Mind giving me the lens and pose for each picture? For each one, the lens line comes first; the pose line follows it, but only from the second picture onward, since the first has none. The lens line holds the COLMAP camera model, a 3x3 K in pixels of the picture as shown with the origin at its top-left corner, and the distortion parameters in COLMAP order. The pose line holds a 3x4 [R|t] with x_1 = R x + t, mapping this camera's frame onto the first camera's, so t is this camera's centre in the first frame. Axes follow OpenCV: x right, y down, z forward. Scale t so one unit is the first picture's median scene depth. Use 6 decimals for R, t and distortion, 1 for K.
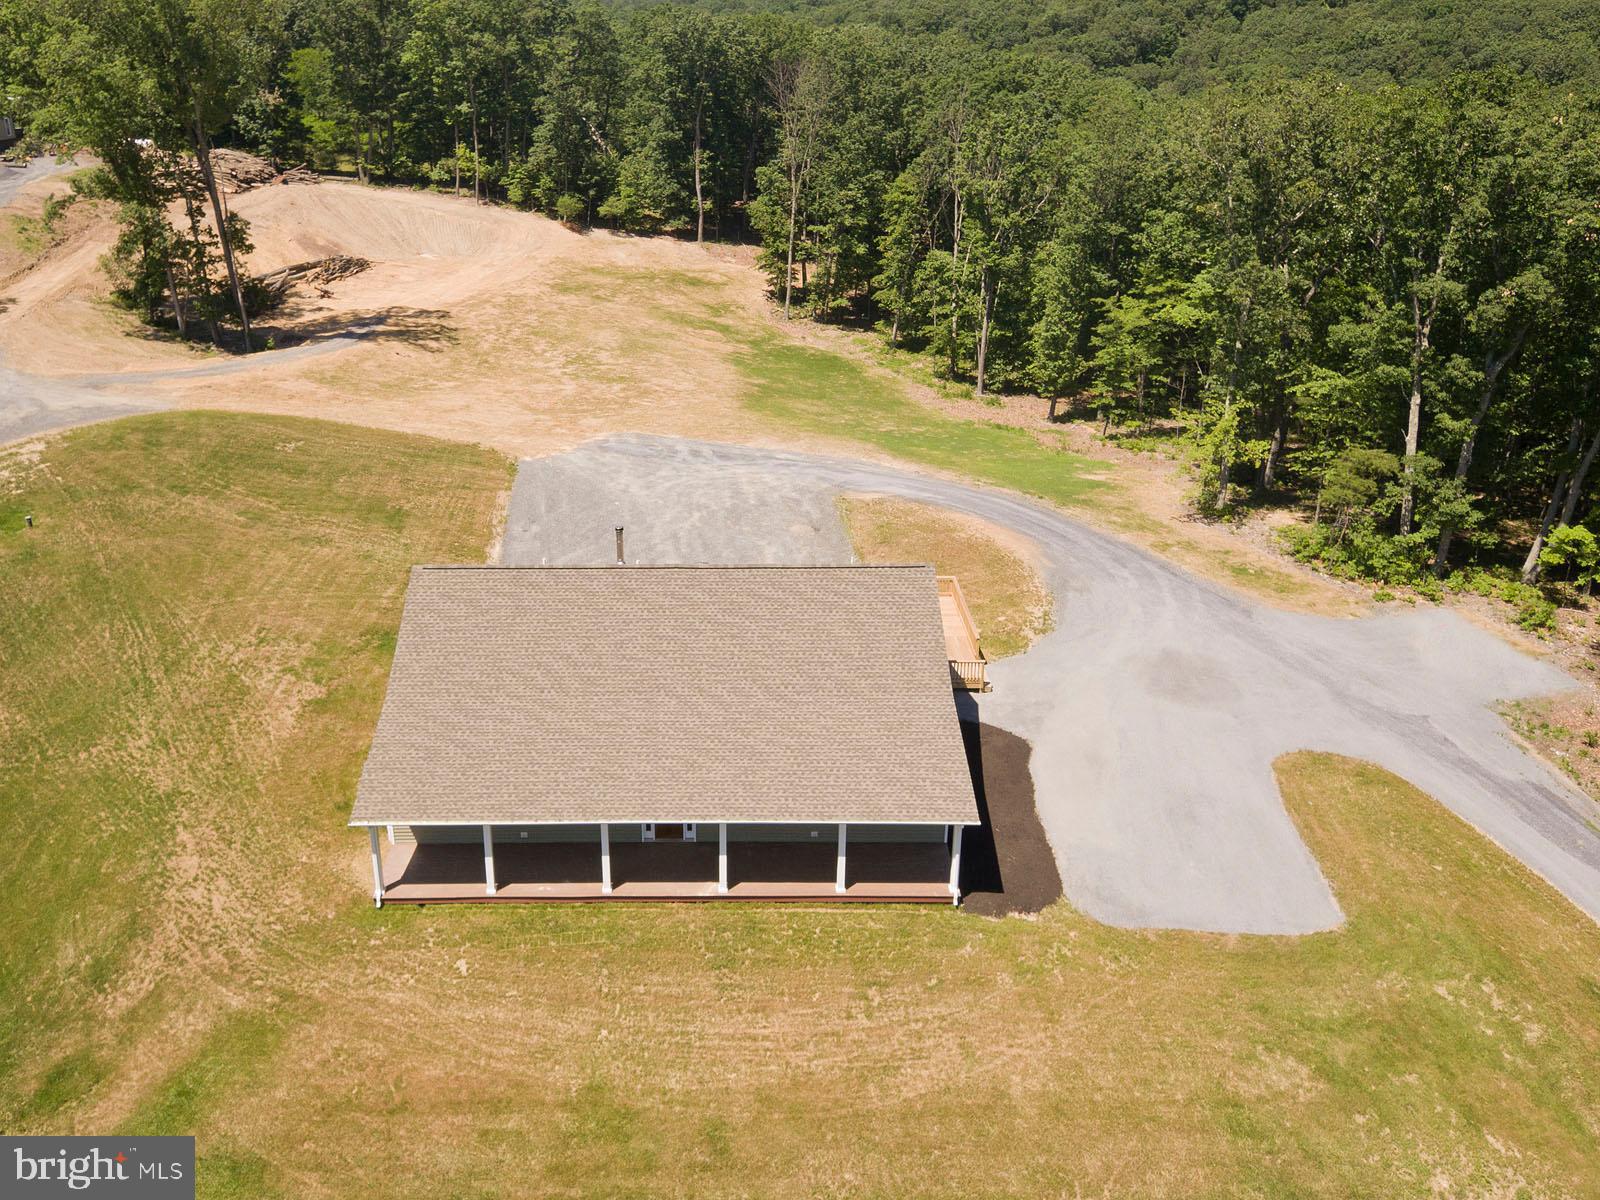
lens RADIAL K [[1306.5, 0, 704.7], [0, 1306.5, 503.9], [0, 0, 1]] dist [0.127104, -0.201529]
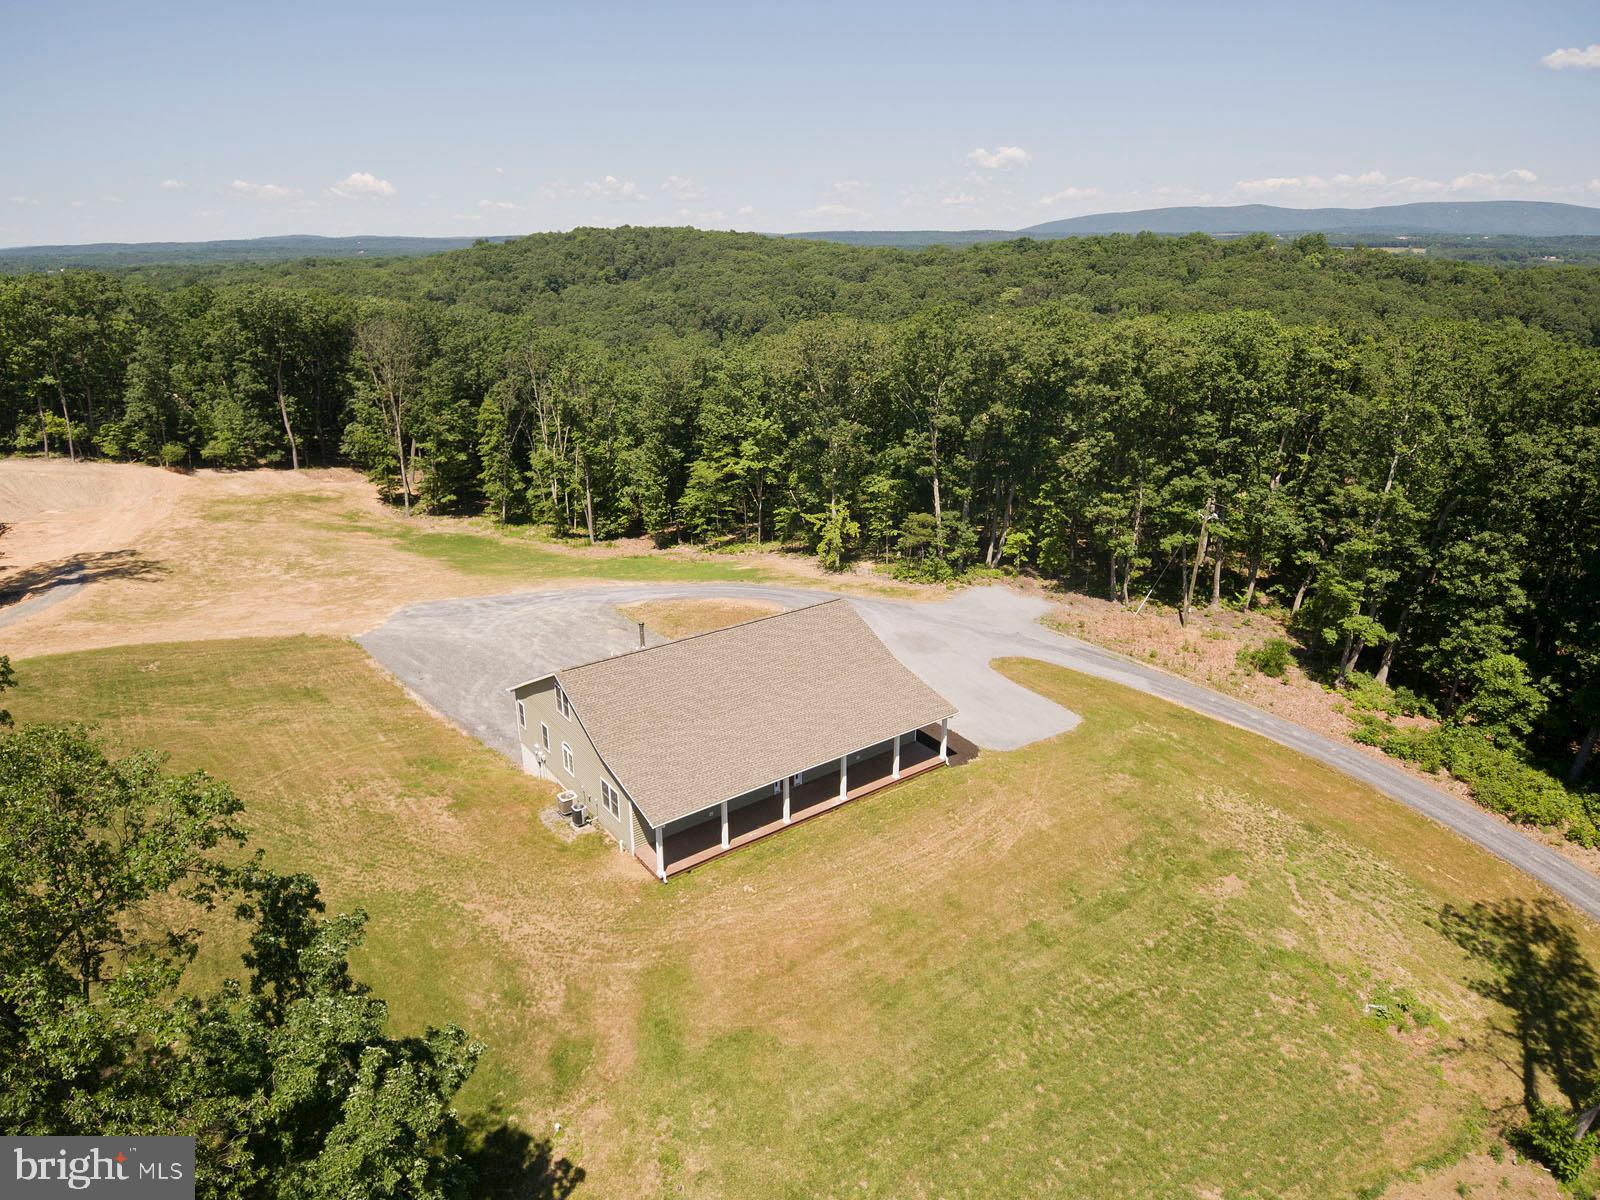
lens RADIAL K [[958.9, 0, 783.5], [0, 958.9, 600.5], [0, 0, 1]] dist [0.097824, -0.133178]
pose [[0.806338, -0.198431, 0.557175, -0.355192], [0.223533, 0.974412, 0.023531, 0.002405], [-0.547587, 0.105573, 0.830062, 0.004954]]
